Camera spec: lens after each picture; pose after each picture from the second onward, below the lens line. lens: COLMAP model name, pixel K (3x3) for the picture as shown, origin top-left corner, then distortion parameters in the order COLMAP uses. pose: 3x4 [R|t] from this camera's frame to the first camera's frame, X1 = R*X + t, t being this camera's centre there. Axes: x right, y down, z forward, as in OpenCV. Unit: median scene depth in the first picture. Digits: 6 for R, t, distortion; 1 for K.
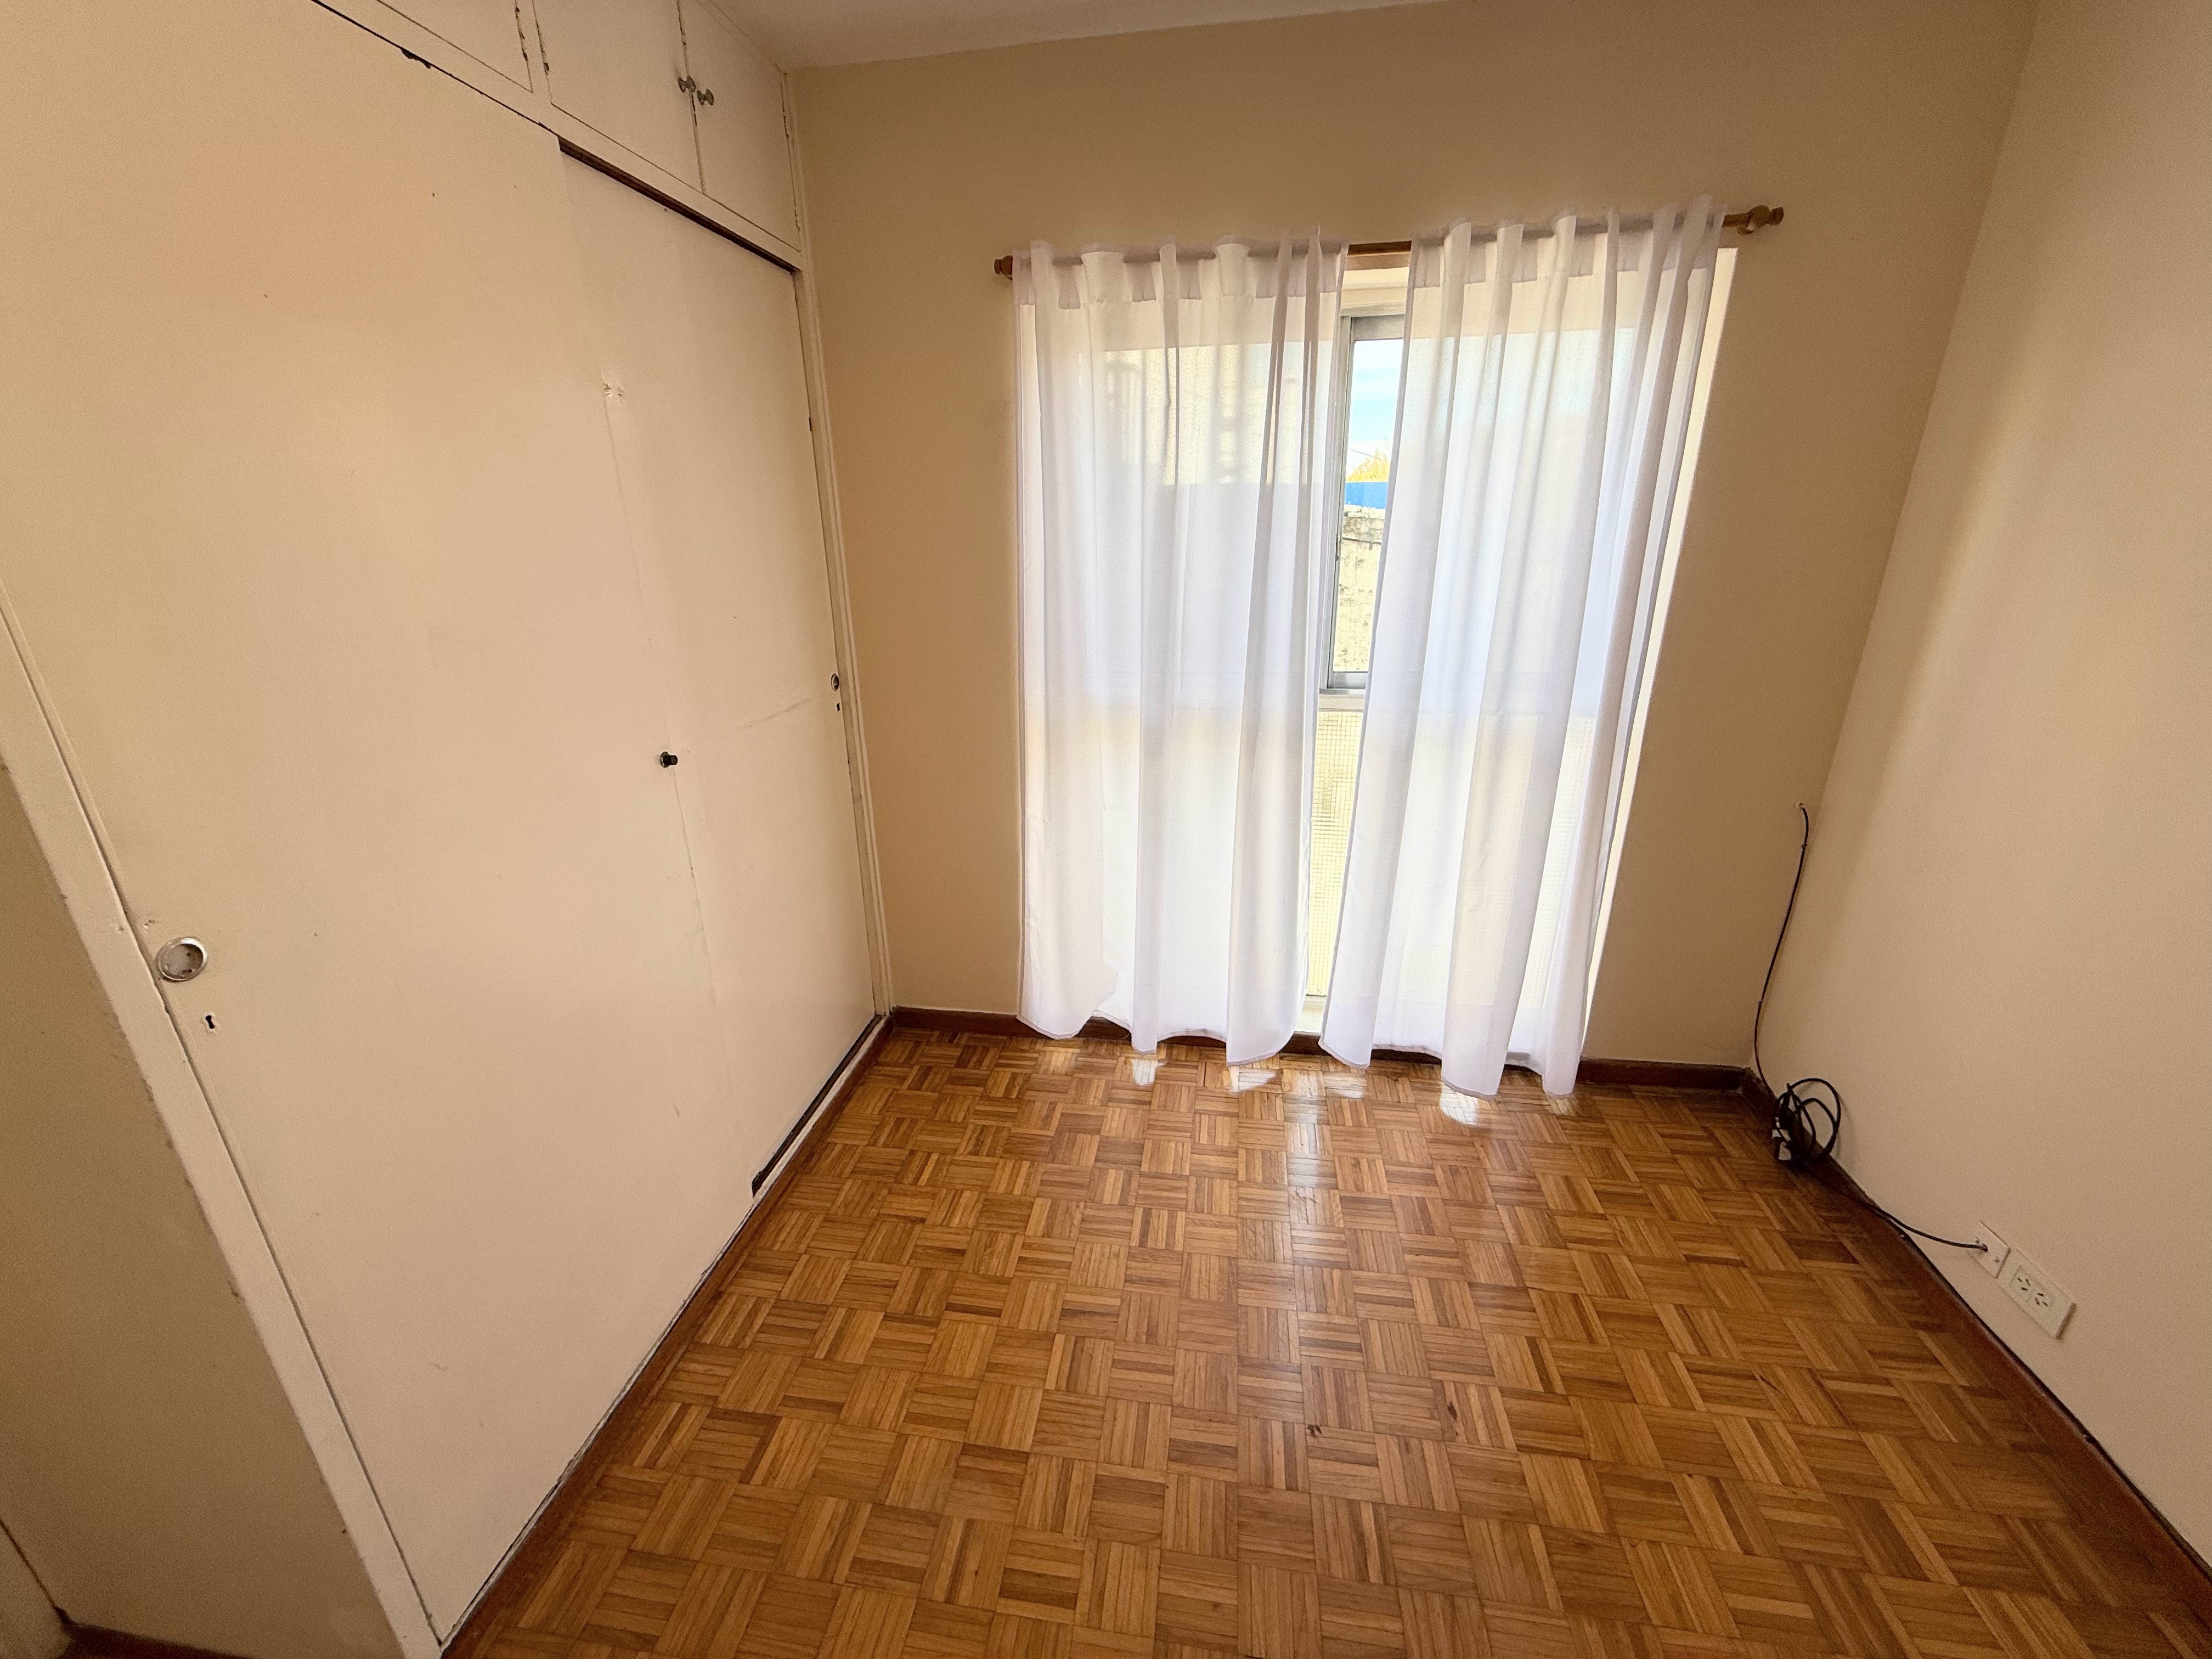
lens RADIAL K [[882.6, 0, 1101.6], [0, 882.6, 830.8], [0, 0, 1]] dist [-0.002147, -0.000287]
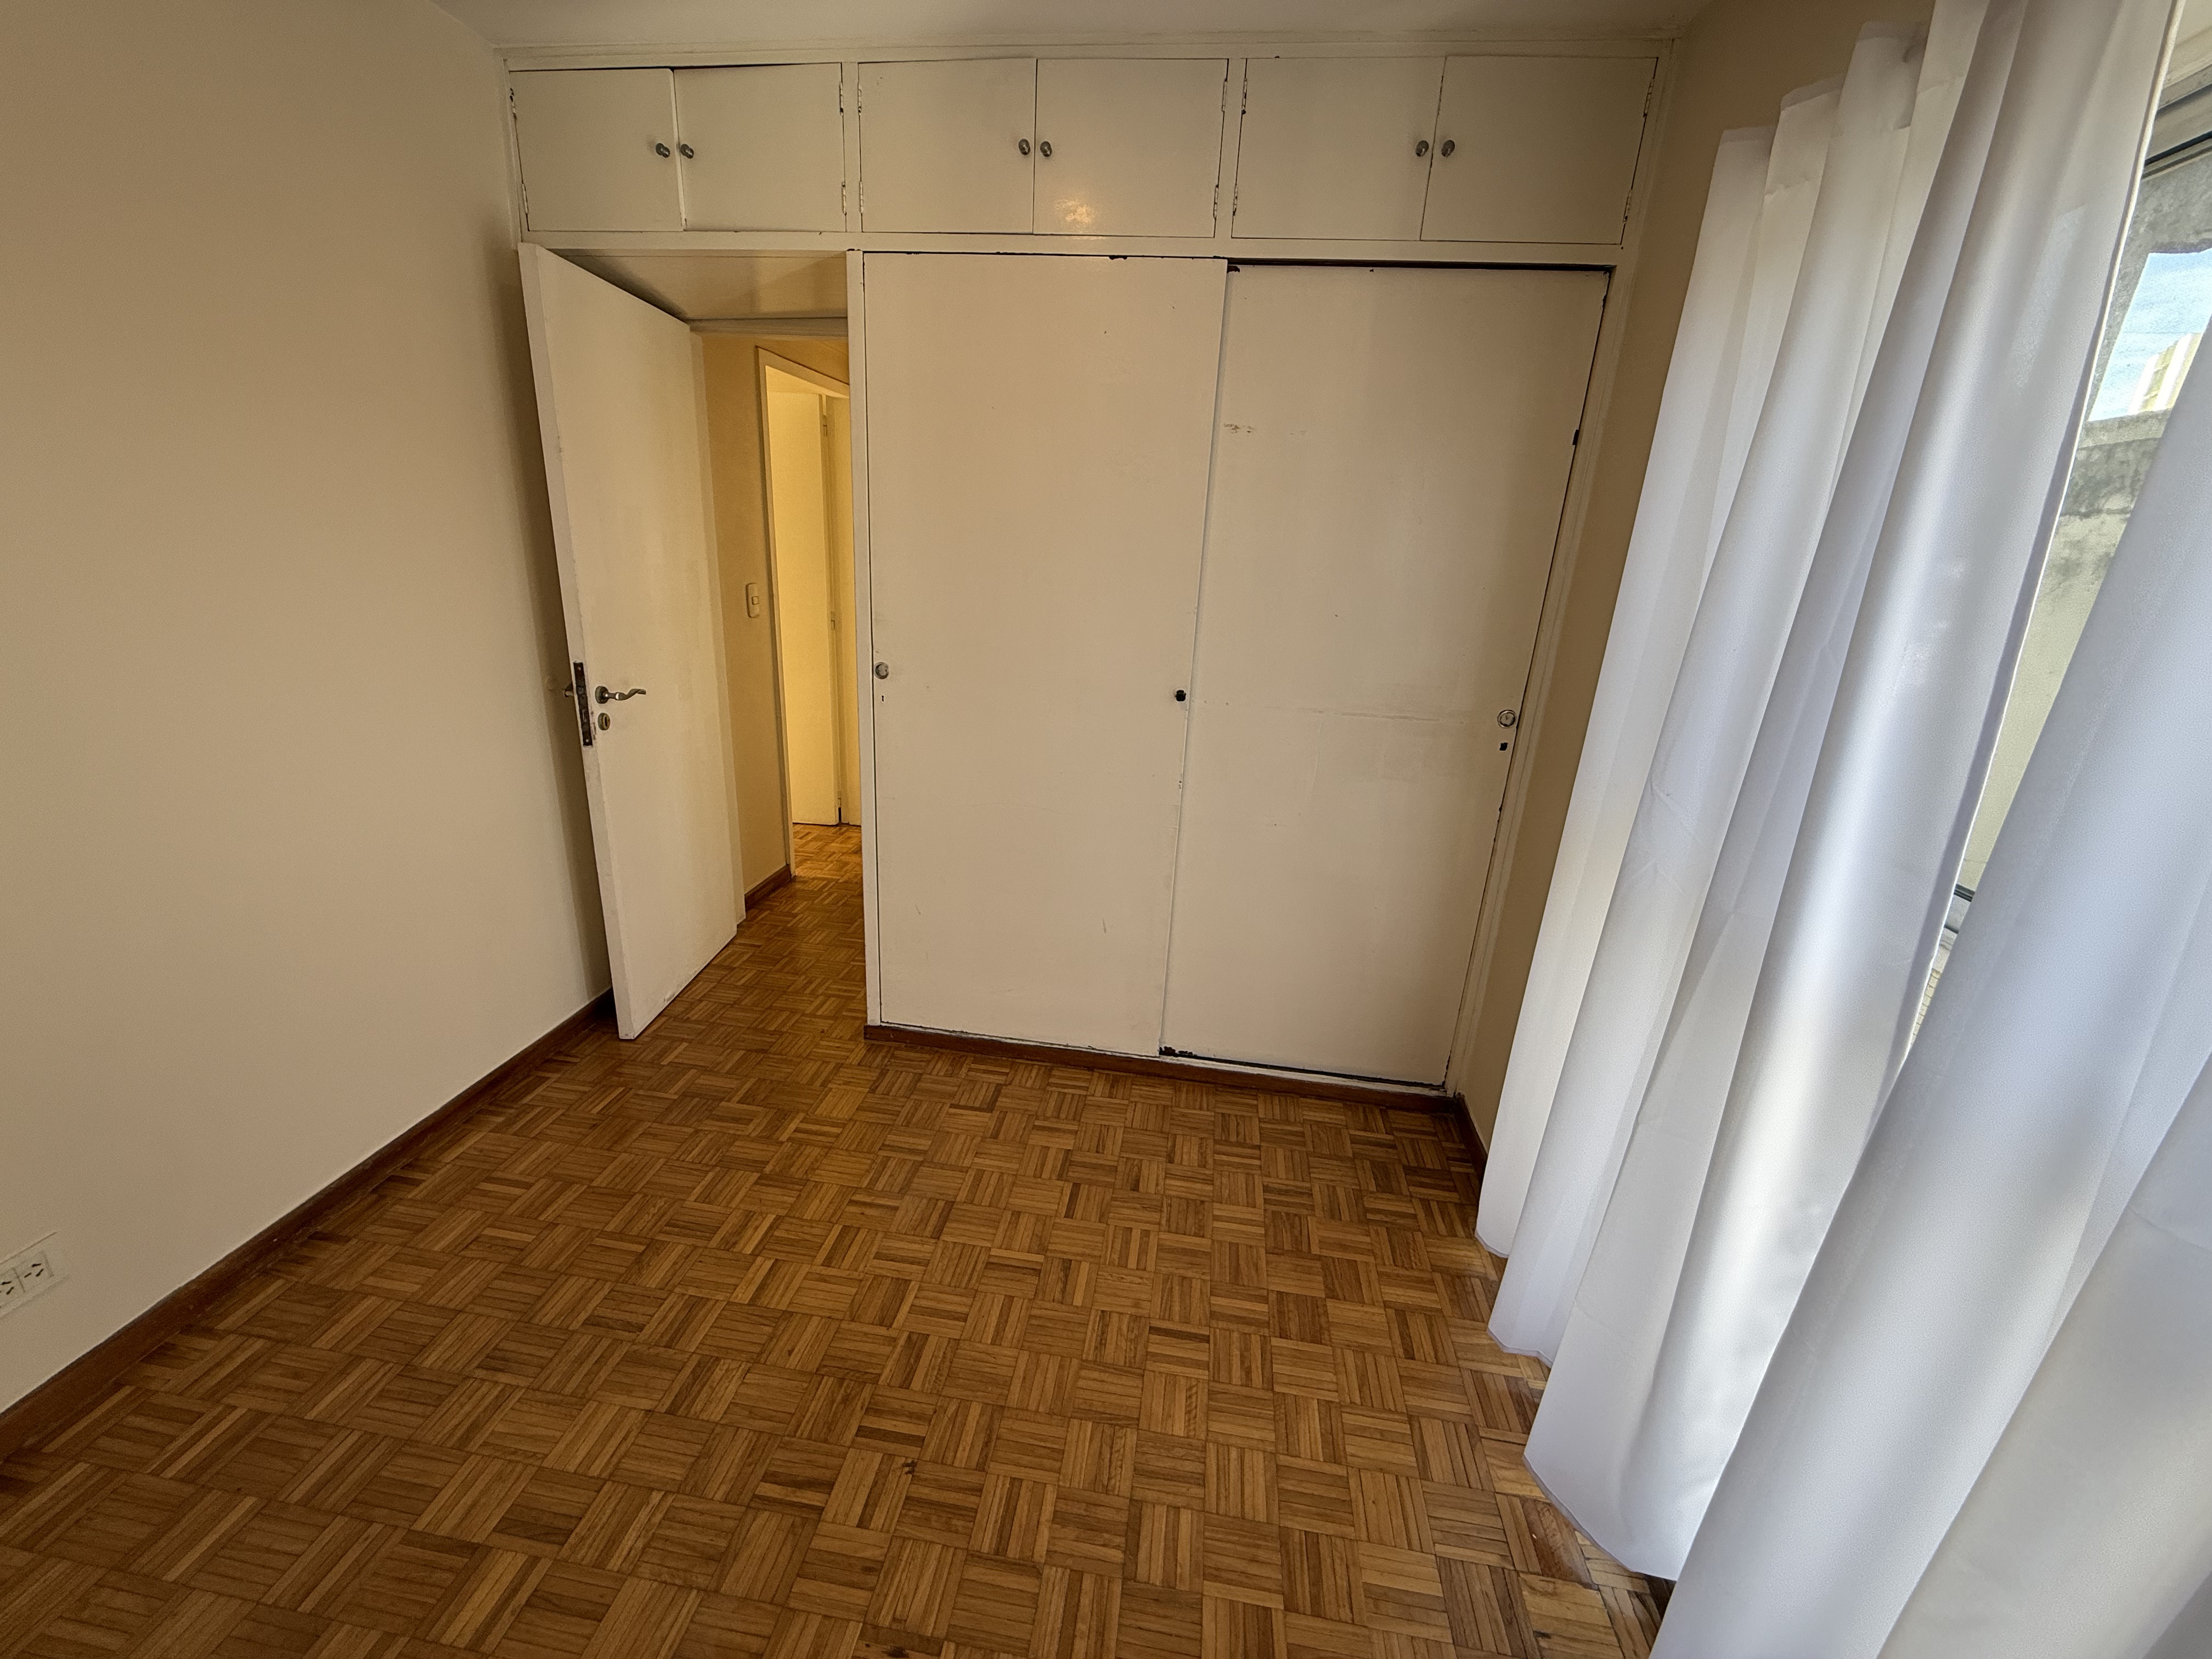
lens RADIAL K [[882.6, 0, 1097.2], [0, 882.6, 833.7], [0, 0, 1]] dist [-0.002147, -0.000287]
pose [[0.000303, 0.324229, -0.945979, 0.889165], [-0.387724, 0.872018, 0.298755, -0.258369], [0.921776, 0.366688, 0.125975, 0.800178]]
